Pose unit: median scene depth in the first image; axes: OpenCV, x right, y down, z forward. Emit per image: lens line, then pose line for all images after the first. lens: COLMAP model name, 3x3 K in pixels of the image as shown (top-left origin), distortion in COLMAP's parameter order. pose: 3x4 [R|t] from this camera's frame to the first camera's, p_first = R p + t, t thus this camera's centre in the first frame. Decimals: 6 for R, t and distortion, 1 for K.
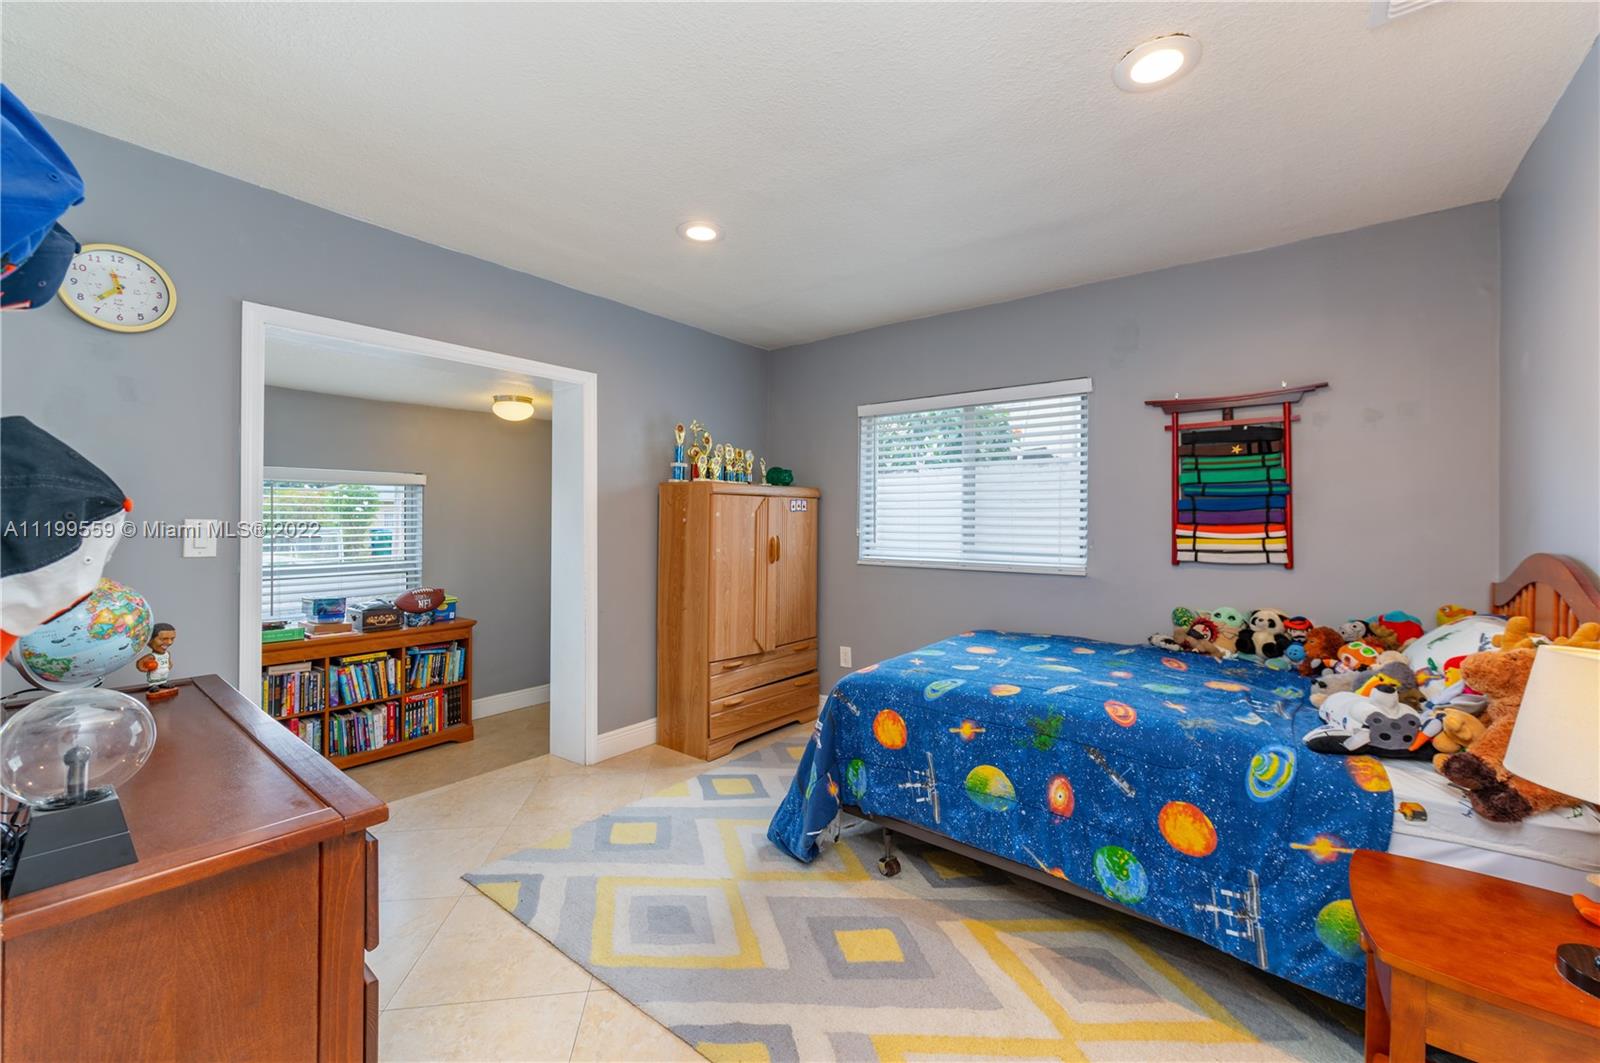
lens RADIAL K [[642.8, 0, 794.4], [0, 642.8, 520.3], [0, 0, 1]] dist [-0.001057, -0.000564]
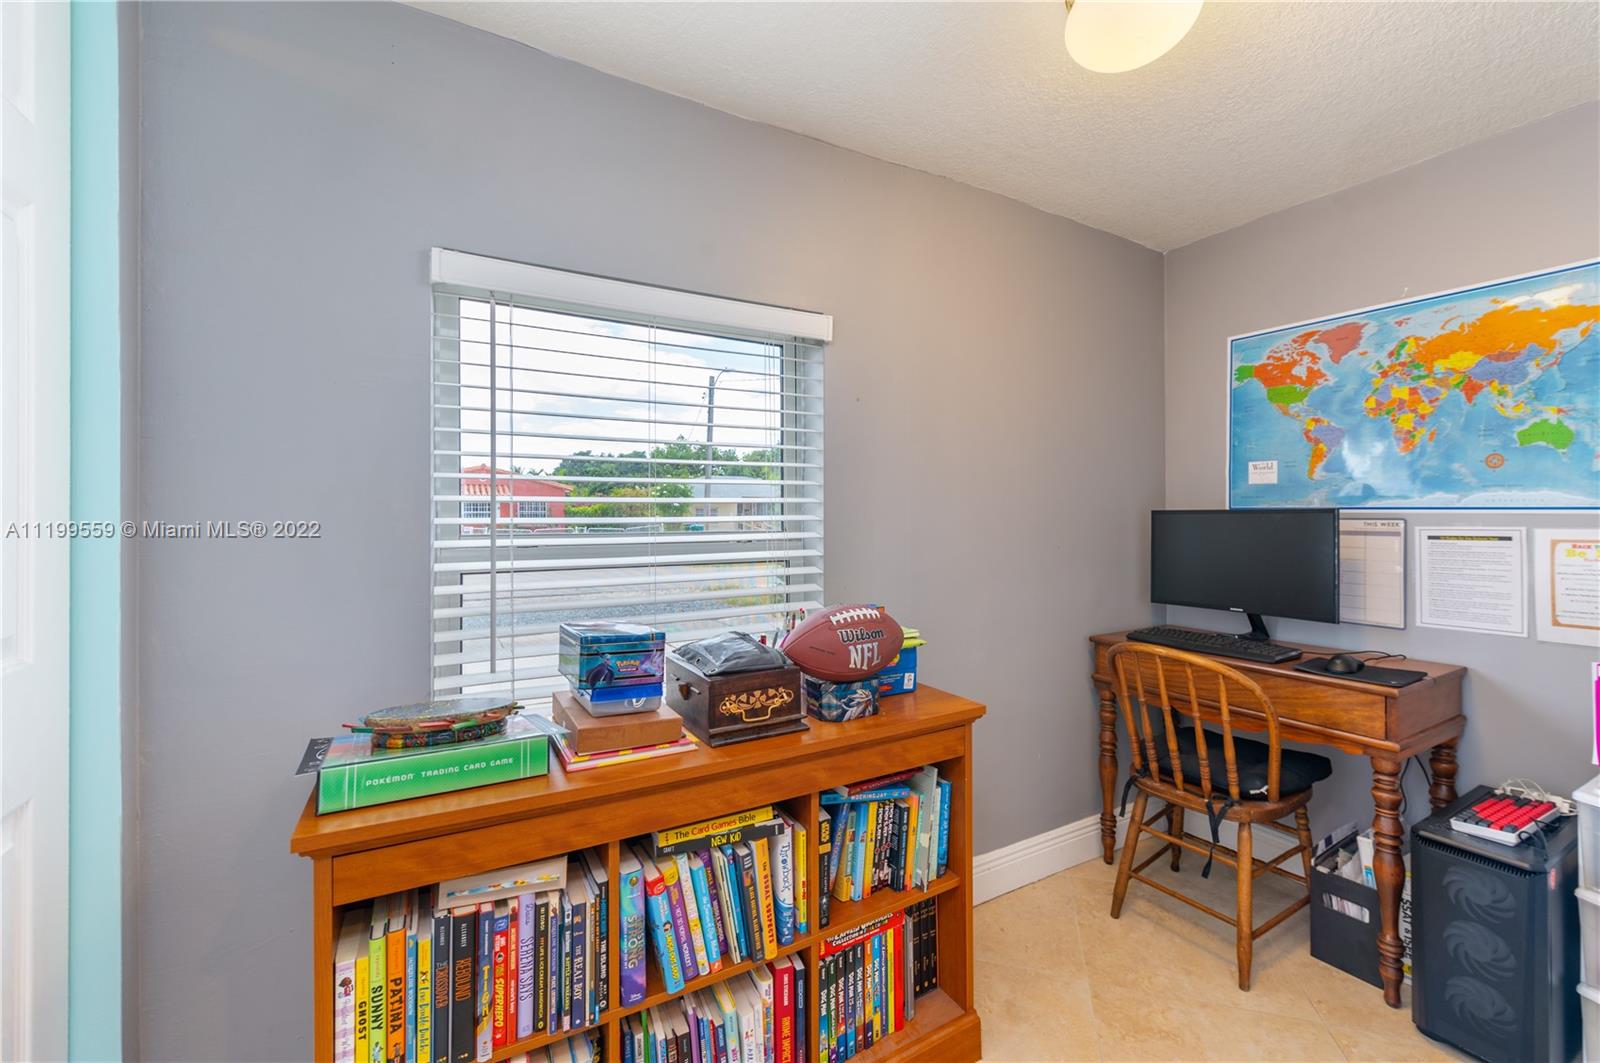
lens RADIAL K [[642.8, 0, 802.2], [0, 642.8, 522.8], [0, 0, 1]] dist [-0.001057, -0.000564]
pose [[0.926524, 0.000187, -0.376235, -0.499039], [0.003262, 0.999958, 0.008529, 0.060337], [0.376221, -0.009130, 0.926485, 0.708282]]
